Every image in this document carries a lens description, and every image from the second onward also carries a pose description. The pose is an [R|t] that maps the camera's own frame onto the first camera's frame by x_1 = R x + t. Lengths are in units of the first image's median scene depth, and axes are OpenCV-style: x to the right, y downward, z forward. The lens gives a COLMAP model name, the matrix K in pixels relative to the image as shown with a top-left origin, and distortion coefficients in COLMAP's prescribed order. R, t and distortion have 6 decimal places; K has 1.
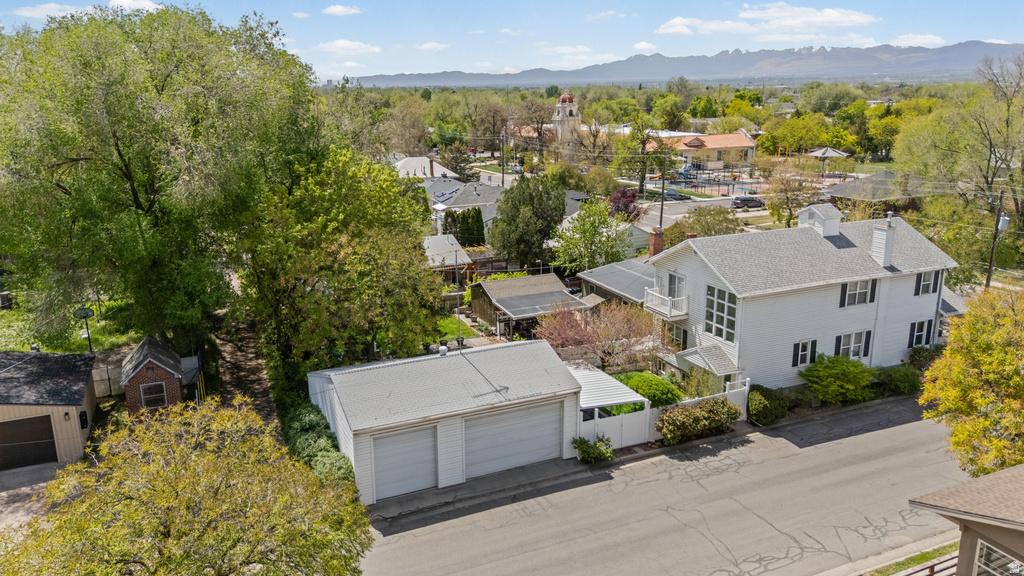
lens RADIAL K [[743.8, 0, 512.0], [0, 743.8, 288.0], [0, 0, 1]] dist [0.100805, -0.104813]
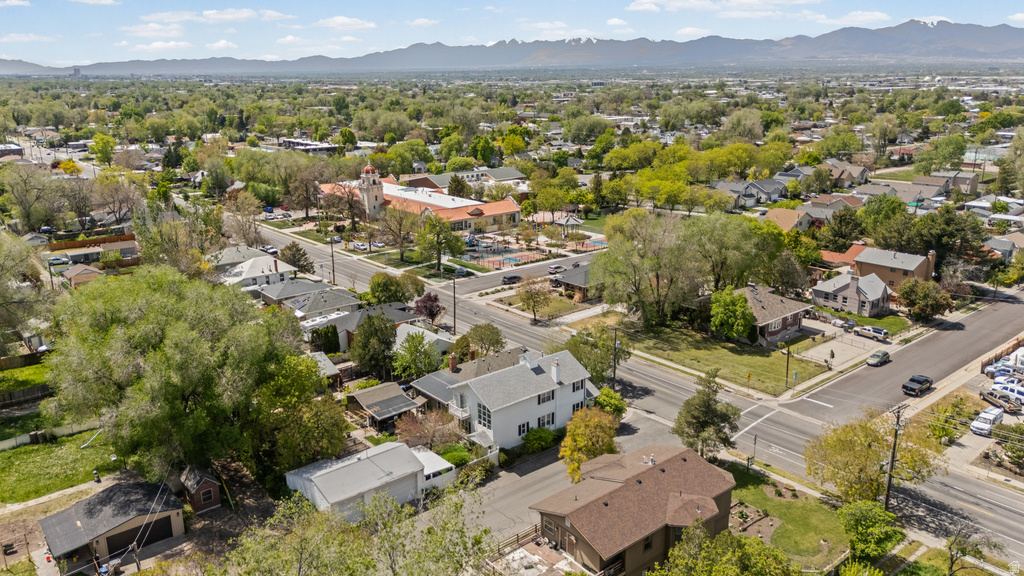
lens RADIAL K [[743.8, 0, 512.0], [0, 743.8, 288.0], [0, 0, 1]] dist [0.100805, -0.104813]
pose [[0.962078, -0.069460, 0.263783, -0.173734], [0.065826, 0.997575, 0.022602, -0.360222], [-0.264713, -0.004381, 0.964317, -1.025612]]
